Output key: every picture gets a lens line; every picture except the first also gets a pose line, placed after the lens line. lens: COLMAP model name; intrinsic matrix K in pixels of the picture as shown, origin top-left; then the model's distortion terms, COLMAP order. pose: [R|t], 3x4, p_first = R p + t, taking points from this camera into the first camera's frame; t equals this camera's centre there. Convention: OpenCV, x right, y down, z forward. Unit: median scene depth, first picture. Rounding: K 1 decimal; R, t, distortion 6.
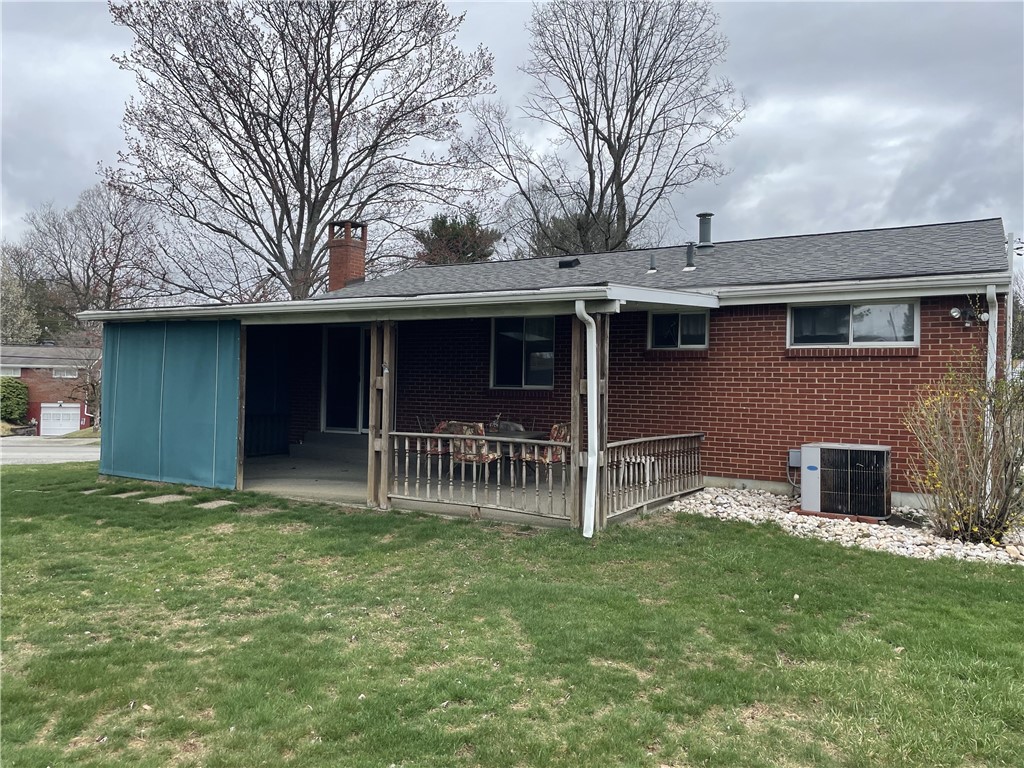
lens RADIAL K [[776.4, 0, 512.2], [0, 776.4, 382.0], [0, 0, 1]] dist [0.002584, 0.000937]
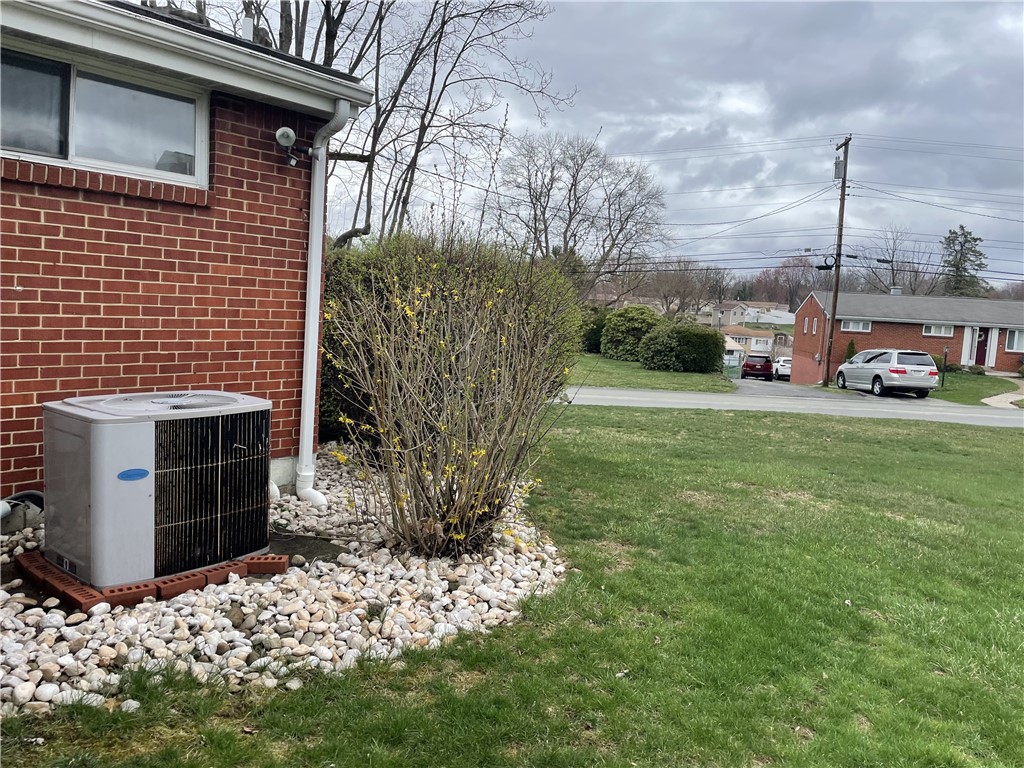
lens RADIAL K [[776.4, 0, 512.0], [0, 776.4, 382.4], [0, 0, 1]] dist [0.002584, 0.000937]
pose [[0.119171, -0.120453, 0.985540, 0.026843], [-0.068545, 0.989247, 0.129195, 0.000998], [-0.990505, -0.082950, 0.109633, 0.727318]]
